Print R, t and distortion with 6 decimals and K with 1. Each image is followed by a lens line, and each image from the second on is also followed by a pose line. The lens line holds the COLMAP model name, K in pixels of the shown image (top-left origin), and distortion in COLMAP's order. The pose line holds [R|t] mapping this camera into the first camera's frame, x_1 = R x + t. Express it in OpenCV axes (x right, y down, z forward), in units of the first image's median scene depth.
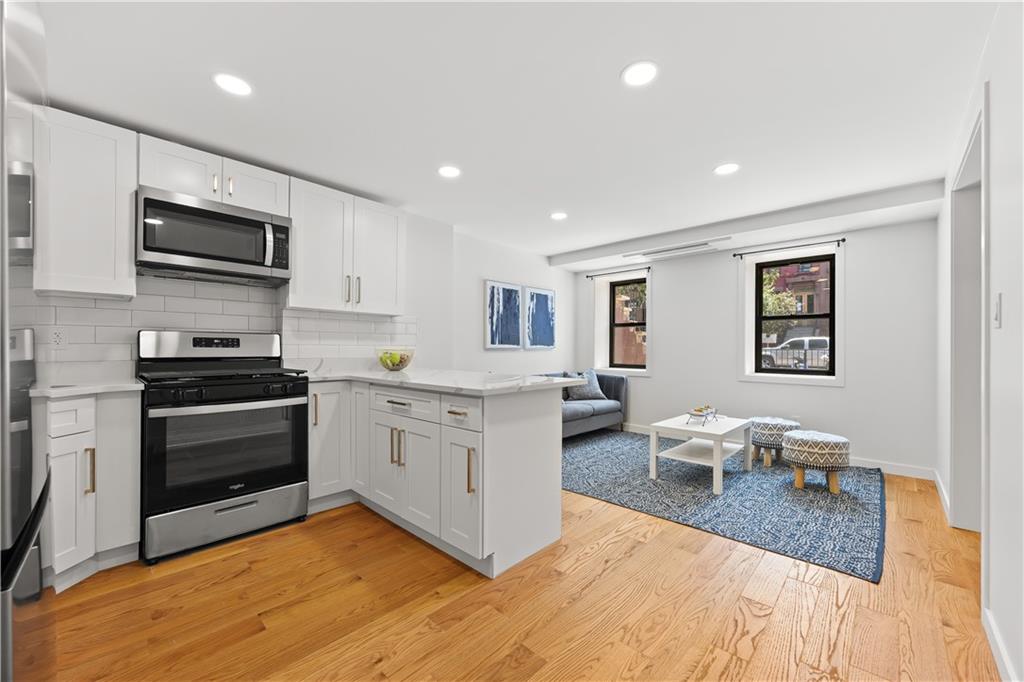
lens RADIAL K [[398.1, 0, 513.6], [0, 398.1, 345.6], [0, 0, 1]] dist [-0.002936, -0.000501]
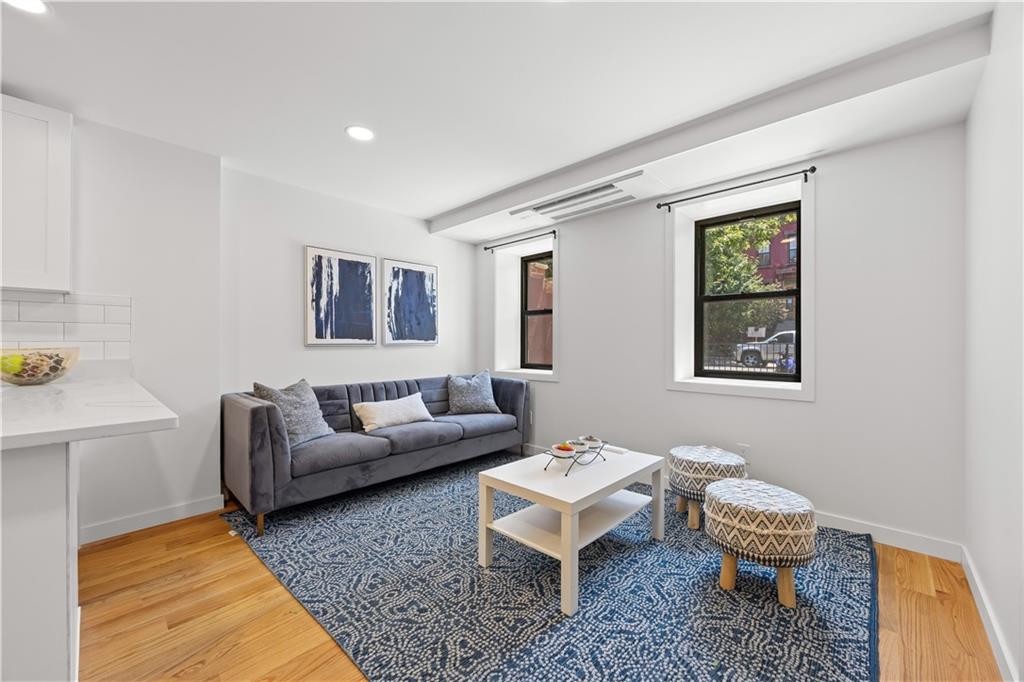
lens RADIAL K [[398.1, 0, 510.4], [0, 398.1, 344.0], [0, 0, 1]] dist [-0.002936, -0.000501]
pose [[0.999974, -0.006147, 0.003886, 0.276990], [0.006122, 0.999962, 0.006281, 0.003713], [-0.003925, -0.006257, 0.999973, 0.295510]]
